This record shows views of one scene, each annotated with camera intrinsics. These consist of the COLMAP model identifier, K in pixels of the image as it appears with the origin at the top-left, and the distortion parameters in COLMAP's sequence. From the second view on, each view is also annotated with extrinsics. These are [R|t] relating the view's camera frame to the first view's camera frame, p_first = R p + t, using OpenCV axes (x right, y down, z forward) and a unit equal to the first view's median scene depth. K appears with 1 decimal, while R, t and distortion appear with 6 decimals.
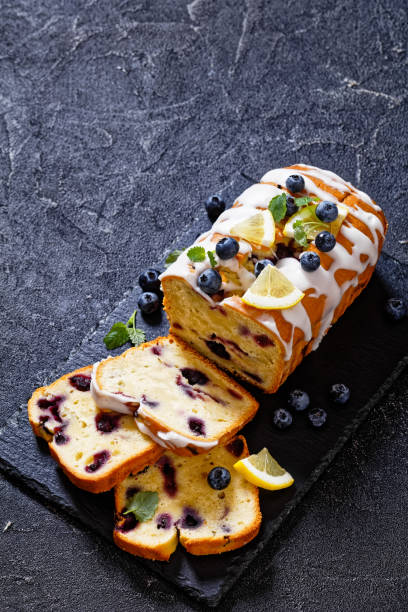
lens RADIAL K [[1802.9, 0, 200.2], [0, 1802.9, 302.4], [0, 0, 1]] dist [0.068623, 0.000000]
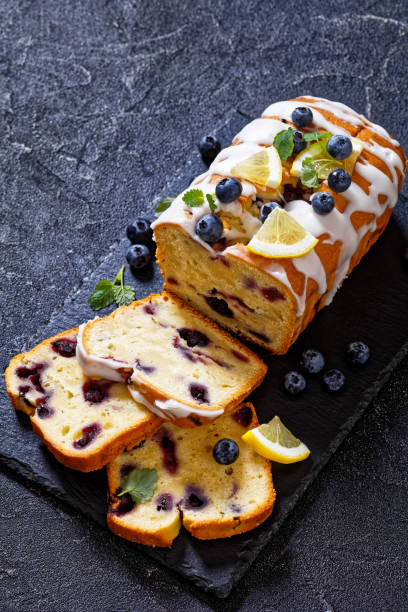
lens RADIAL K [[1802.9, 0, 202.1], [0, 1802.9, 306.4], [0, 0, 1]] dist [0.068623, 0.000000]
pose [[0.999482, -0.023145, 0.022368, -0.018644], [0.022872, 0.999662, 0.012386, 0.015225], [-0.022647, -0.011868, 0.999673, 0.119635]]
